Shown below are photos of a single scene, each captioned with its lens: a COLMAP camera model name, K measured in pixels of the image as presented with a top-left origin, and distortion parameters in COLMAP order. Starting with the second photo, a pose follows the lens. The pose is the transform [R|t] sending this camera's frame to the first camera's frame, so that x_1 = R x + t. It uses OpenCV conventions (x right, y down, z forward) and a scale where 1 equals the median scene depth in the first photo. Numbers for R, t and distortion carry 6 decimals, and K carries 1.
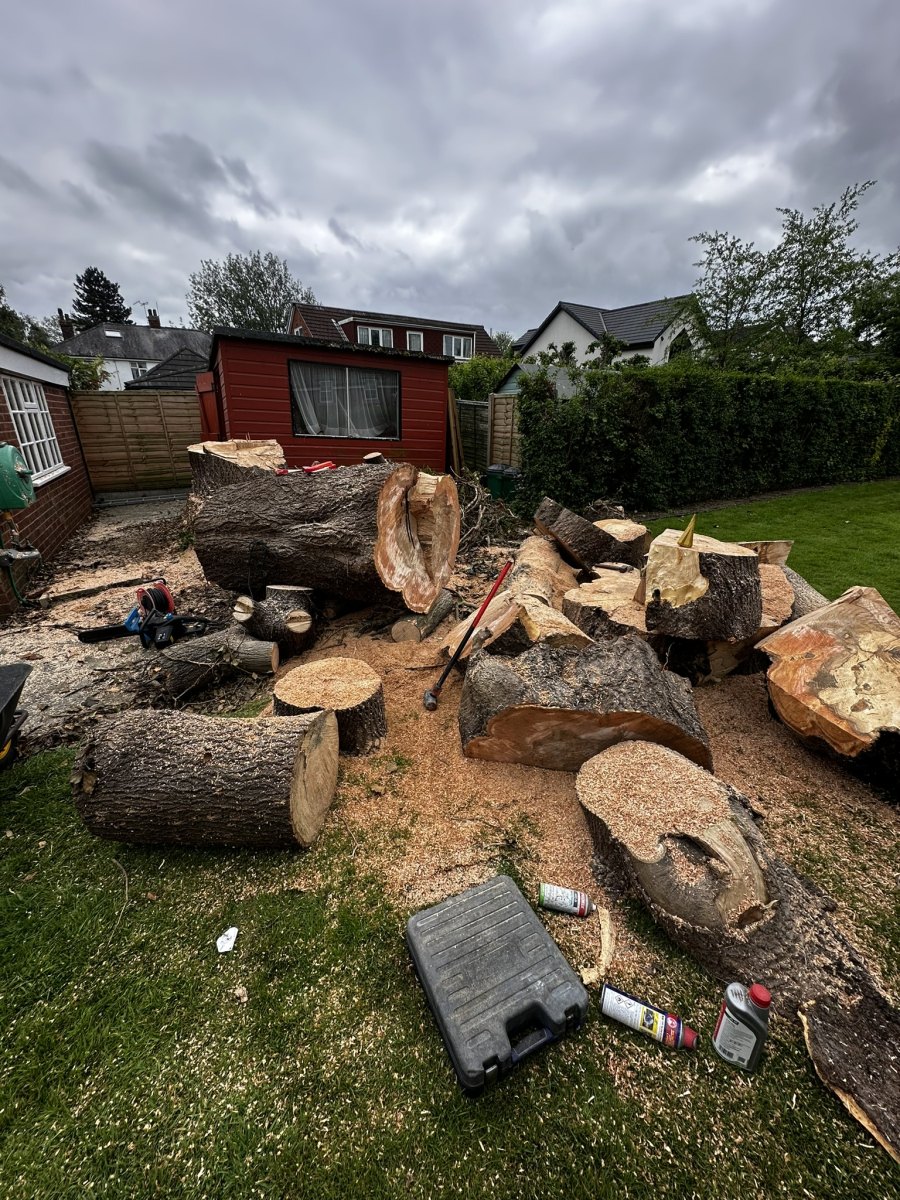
lens RADIAL K [[479.1, 0, 454.1], [0, 479.1, 608.3], [0, 0, 1]] dist [-0.000763, -0.000068]
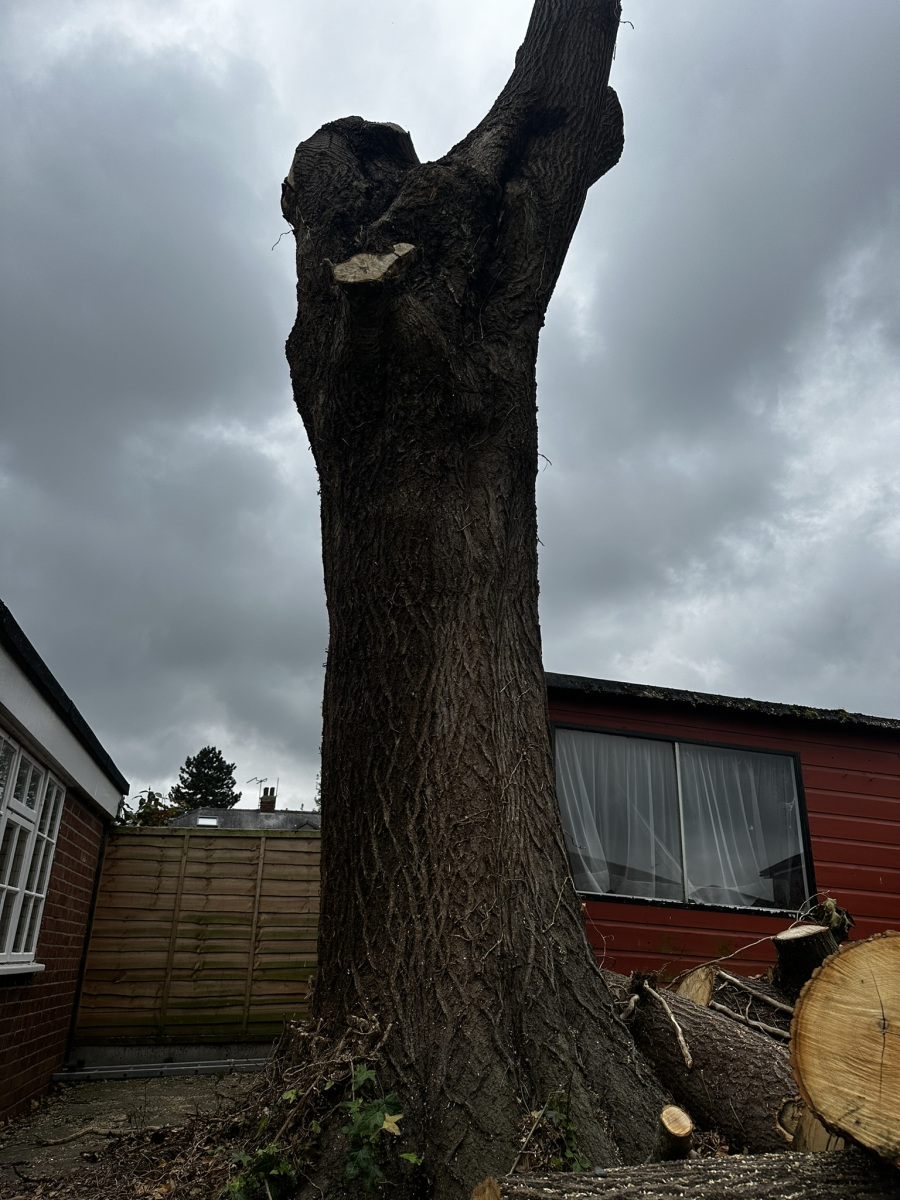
lens RADIAL K [[855.6, 0, 453.2], [0, 855.6, 605.6], [0, 0, 1]] dist [0.006946, -0.006688]
pose [[0.960289, -0.099841, -0.260530, -0.169232], [-0.111193, 0.719470, -0.685565, -0.030886], [0.255891, 0.687310, 0.679798, 0.275167]]
